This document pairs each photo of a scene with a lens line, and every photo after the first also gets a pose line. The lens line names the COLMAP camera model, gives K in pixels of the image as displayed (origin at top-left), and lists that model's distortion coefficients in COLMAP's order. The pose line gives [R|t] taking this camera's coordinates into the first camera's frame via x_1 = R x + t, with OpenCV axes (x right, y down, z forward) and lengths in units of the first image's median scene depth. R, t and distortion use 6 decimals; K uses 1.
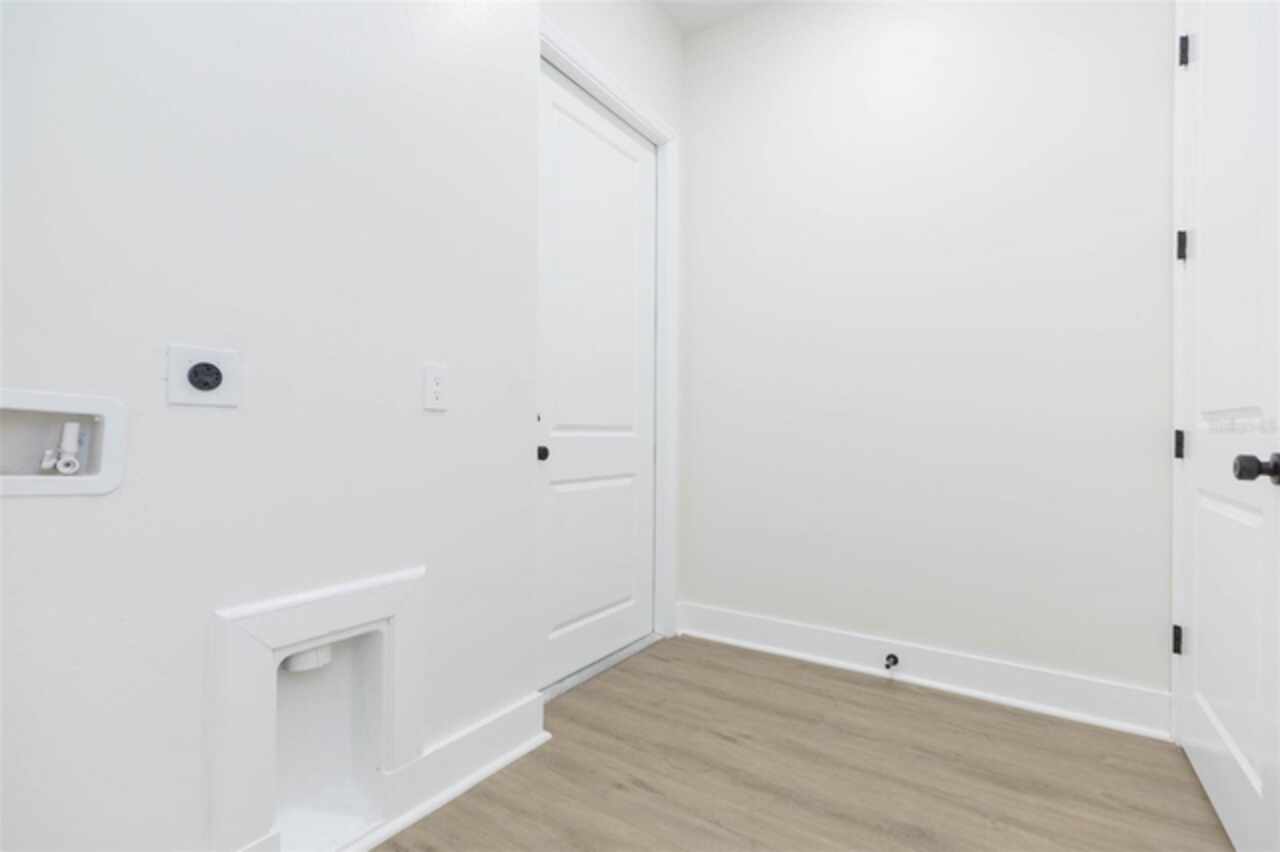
lens RADIAL K [[574.3, 0, 643.4], [0, 574.3, 427.8], [0, 0, 1]] dist [0.002902, -0.000177]
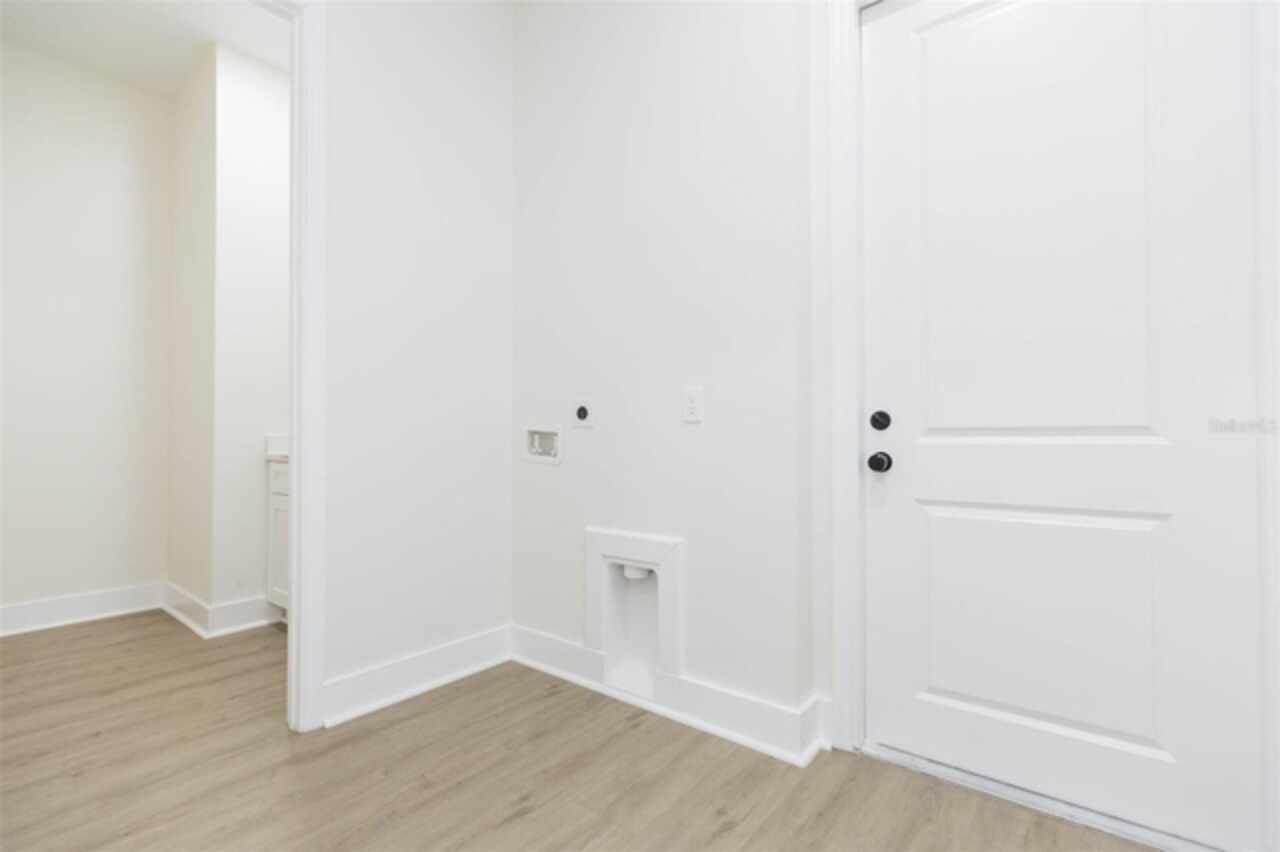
lens RADIAL K [[574.3, 0, 643.4], [0, 574.3, 427.8], [0, 0, 1]] dist [0.002902, -0.000177]
pose [[-0.056321, -0.022195, -0.998166, 0.889455], [0.011562, 0.999671, -0.022881, 0.010820], [0.998346, -0.012829, -0.056046, 0.901279]]
